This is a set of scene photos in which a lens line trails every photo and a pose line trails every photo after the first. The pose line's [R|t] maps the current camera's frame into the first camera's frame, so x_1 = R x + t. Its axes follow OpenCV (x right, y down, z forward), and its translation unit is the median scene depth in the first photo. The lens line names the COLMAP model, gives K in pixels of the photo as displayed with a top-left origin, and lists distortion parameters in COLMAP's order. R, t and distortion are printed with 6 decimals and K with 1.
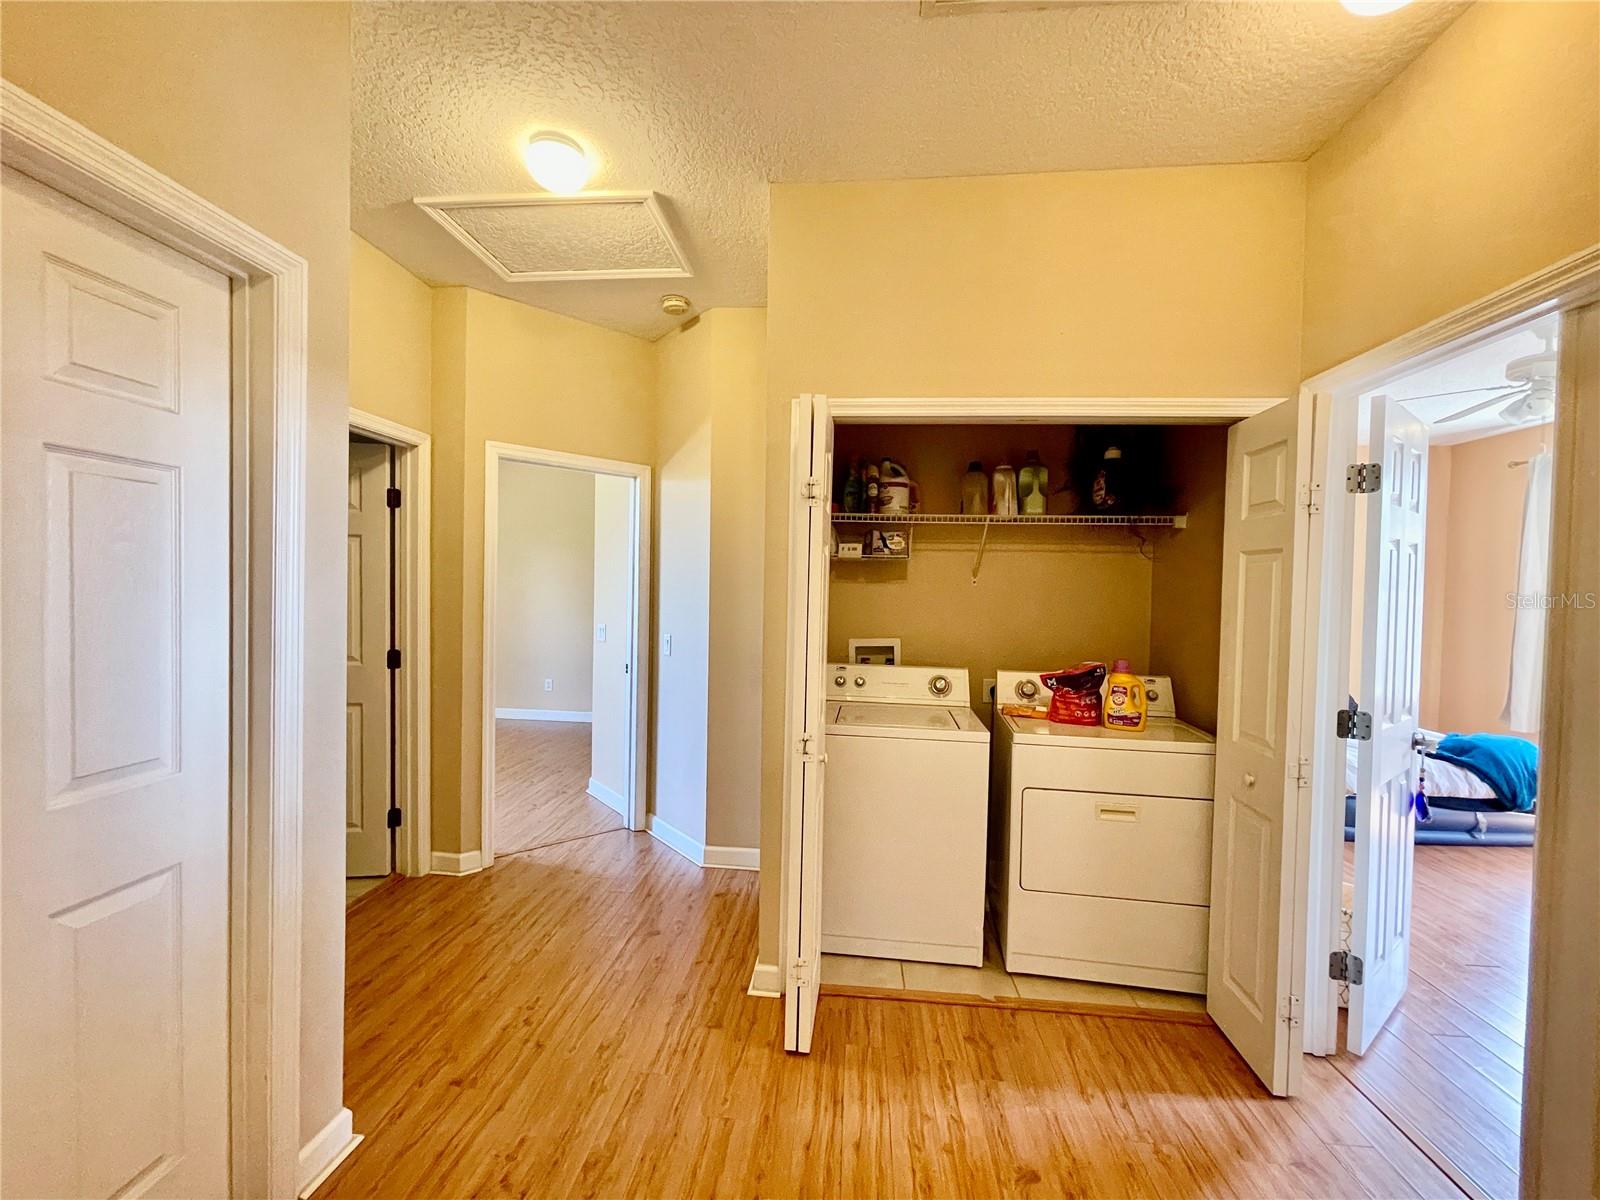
lens RADIAL K [[650.0, 0, 802.1], [0, 650.0, 600.5], [0, 0, 1]] dist [-0.004041, 0.001352]
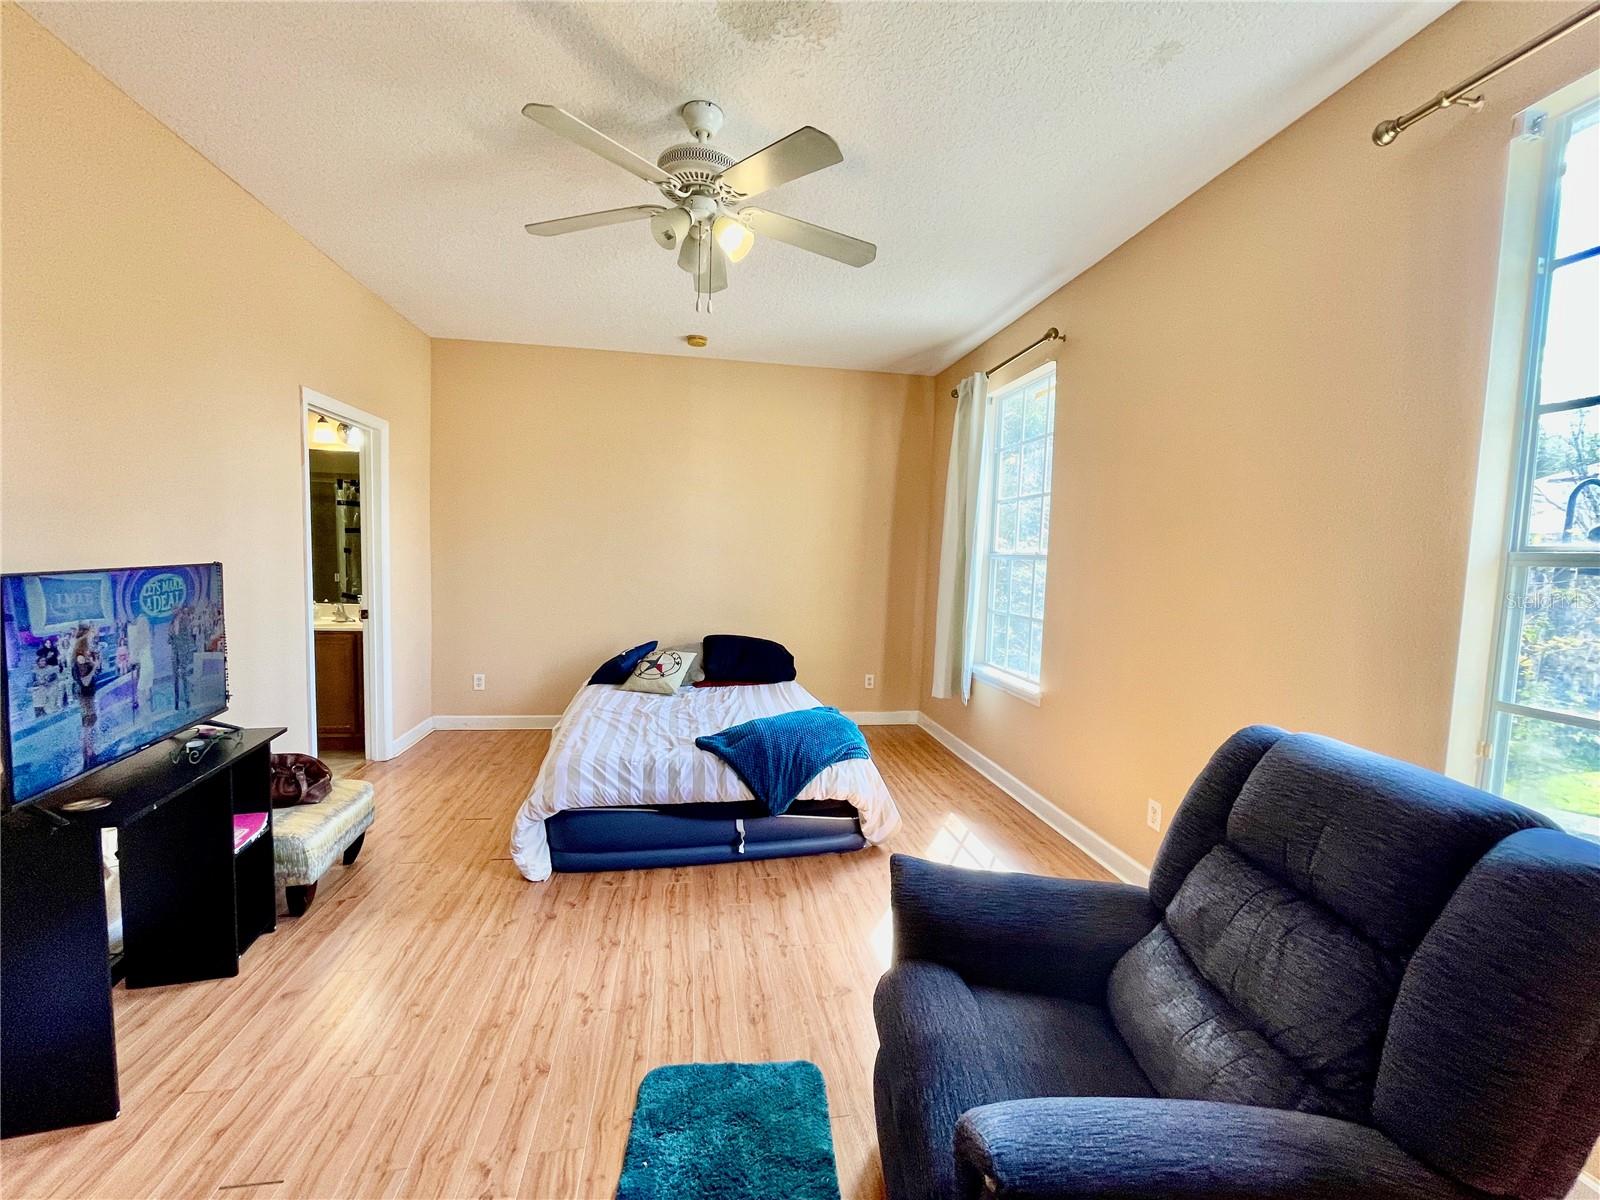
lens RADIAL K [[650.0, 0, 795.7], [0, 650.0, 600.8], [0, 0, 1]] dist [-0.004041, 0.001352]
pose [[0.968563, -0.012926, 0.248433, 0.922453], [-0.004085, 0.997688, 0.067835, 0.012947], [-0.248735, -0.066717, 0.966271, 0.248161]]
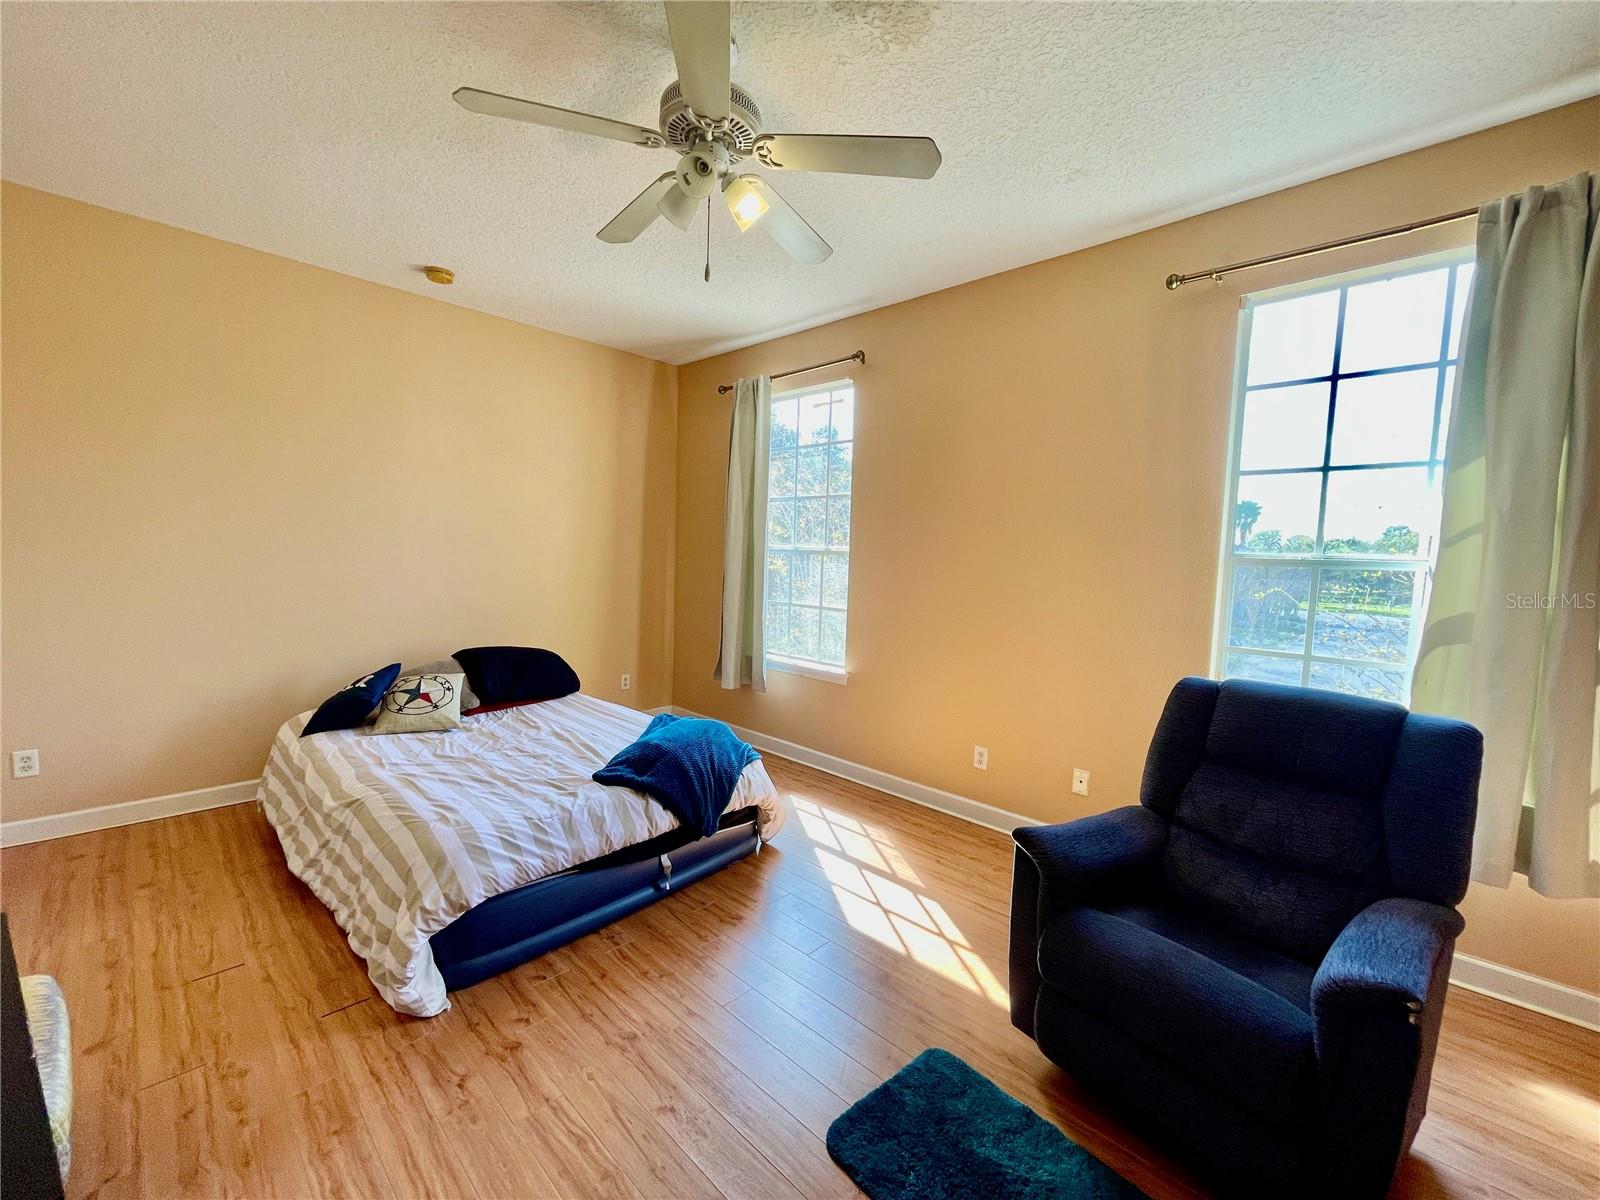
lens RADIAL K [[650.0, 0, 795.8], [0, 650.0, 601.5], [0, 0, 1]] dist [-0.004041, 0.001352]
pose [[0.628458, -0.062932, 0.775294, 0.614812], [-0.009022, 0.996065, 0.088166, -0.002289], [-0.777791, -0.062404, 0.625417, 0.474082]]
